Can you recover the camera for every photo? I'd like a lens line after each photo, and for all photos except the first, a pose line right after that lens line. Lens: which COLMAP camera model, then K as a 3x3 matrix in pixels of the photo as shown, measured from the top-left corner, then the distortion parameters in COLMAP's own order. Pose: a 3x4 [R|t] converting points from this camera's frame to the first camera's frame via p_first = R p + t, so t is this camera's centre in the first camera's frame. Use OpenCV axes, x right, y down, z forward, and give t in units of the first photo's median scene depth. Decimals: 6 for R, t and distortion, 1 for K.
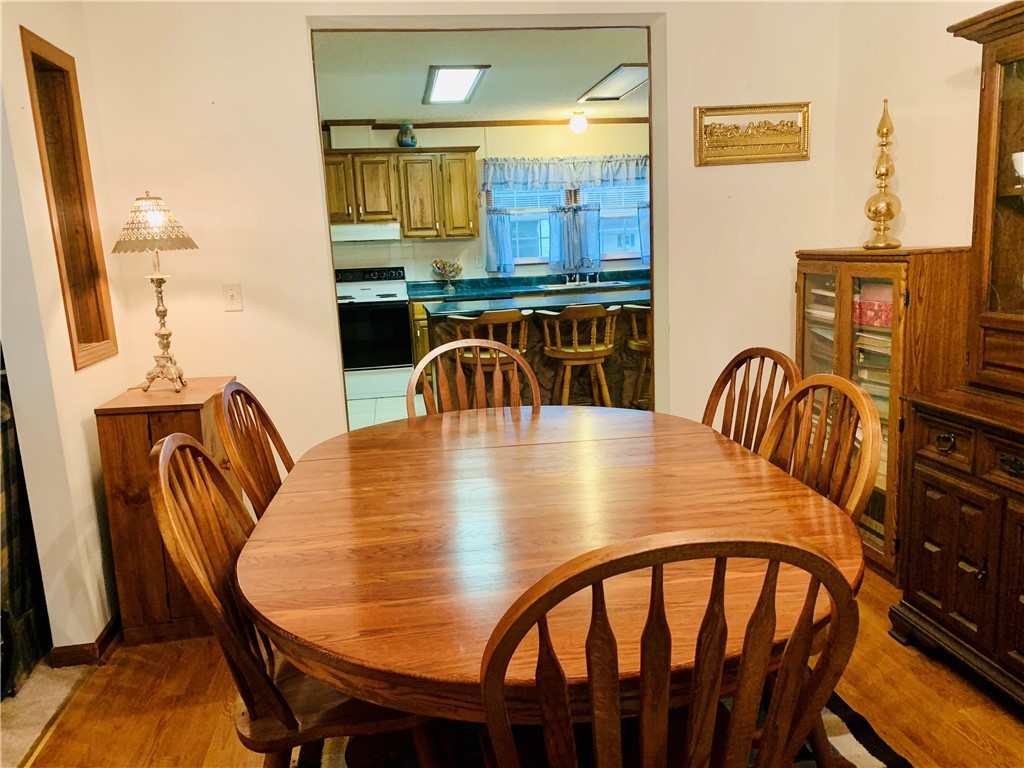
lens RADIAL K [[788.5, 0, 515.4], [0, 788.5, 389.1], [0, 0, 1]] dist [0.106598, -0.172504]
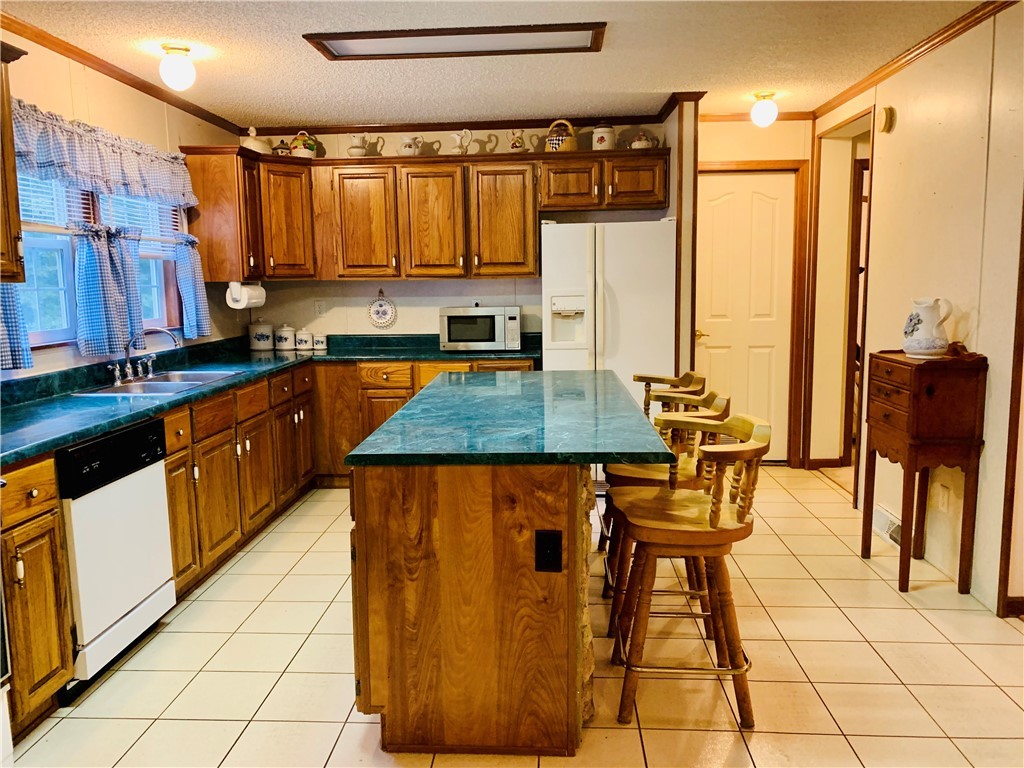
lens RADIAL K [[793.7, 0, 503.0], [0, 793.7, 382.2], [0, 0, 1]] dist [0.036526, -0.029234]
pose [[0.228151, -0.087543, 0.969682, -0.365107], [0.183944, 0.981889, 0.045366, -0.115844], [-0.956092, 0.168017, 0.240122, 0.673758]]
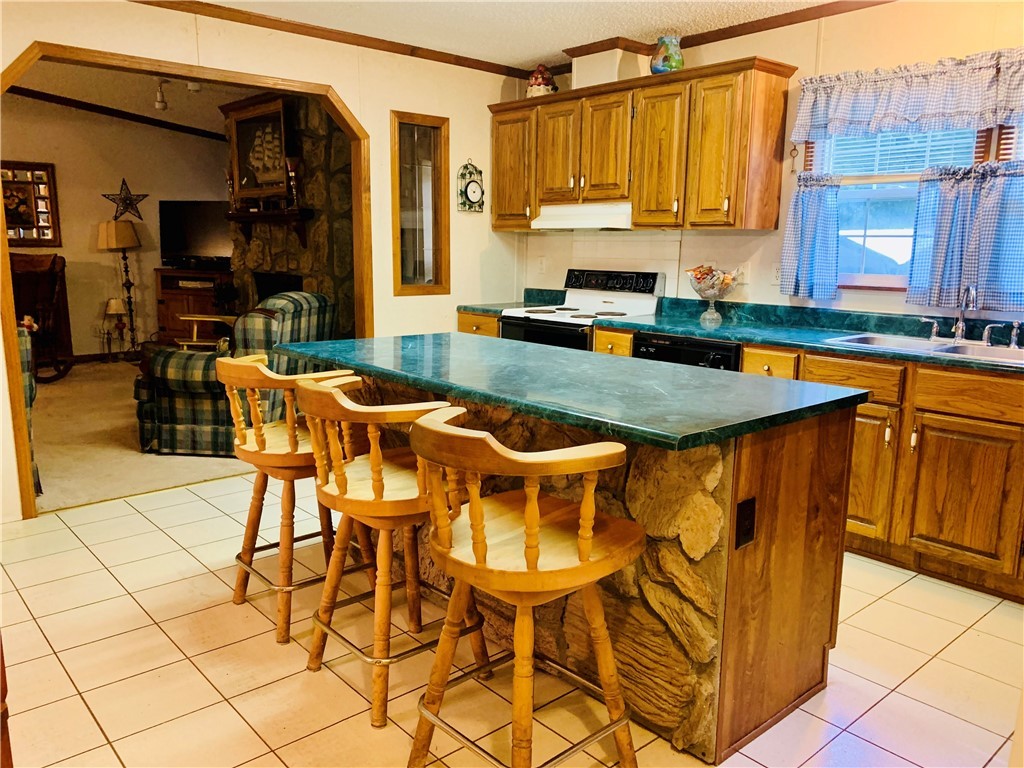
lens RADIAL K [[788.5, 0, 515.4], [0, 788.5, 389.1], [0, 0, 1]] dist [0.106598, -0.172504]
pose [[0.530311, 0.201405, -0.823533, 0.331044], [-0.190241, 0.974871, 0.115911, -0.115781], [0.826183, 0.095201, 0.555300, 0.565305]]
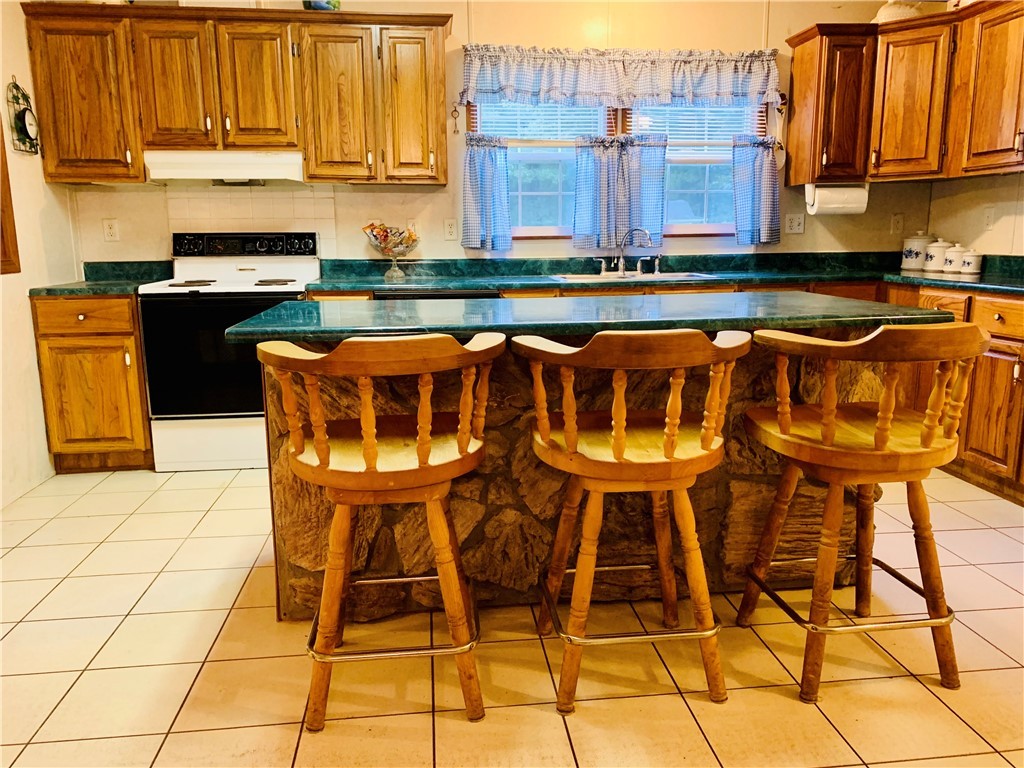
lens RADIAL K [[793.7, 0, 503.0], [0, 793.7, 382.2], [0, 0, 1]] dist [0.036526, -0.029234]
pose [[0.997525, 0.044776, -0.054215, 0.028976], [-0.044806, 0.998996, 0.000674, -0.053519], [0.054190, 0.001756, 0.998529, 0.433913]]
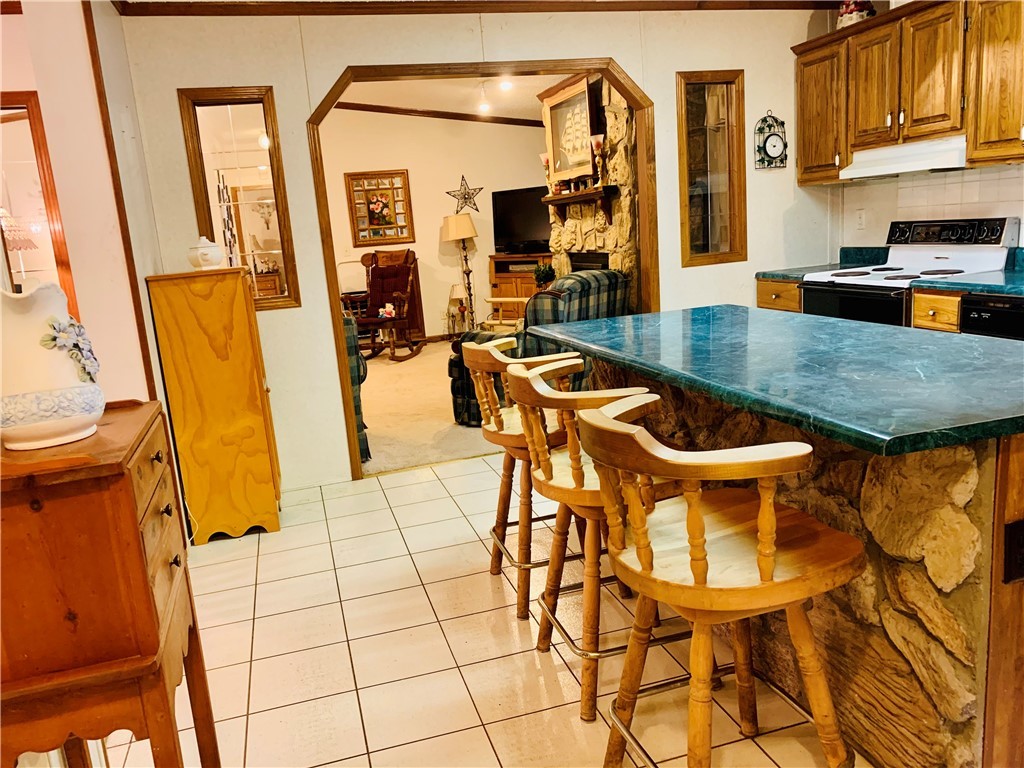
lens RADIAL K [[793.7, 0, 503.0], [0, 793.7, 382.2], [0, 0, 1]] dist [0.036526, -0.029234]
pose [[0.119067, 0.224720, -0.967121, 0.333111], [-0.108079, 0.971196, 0.212361, -0.126060], [0.986986, 0.079240, 0.139925, 0.618464]]
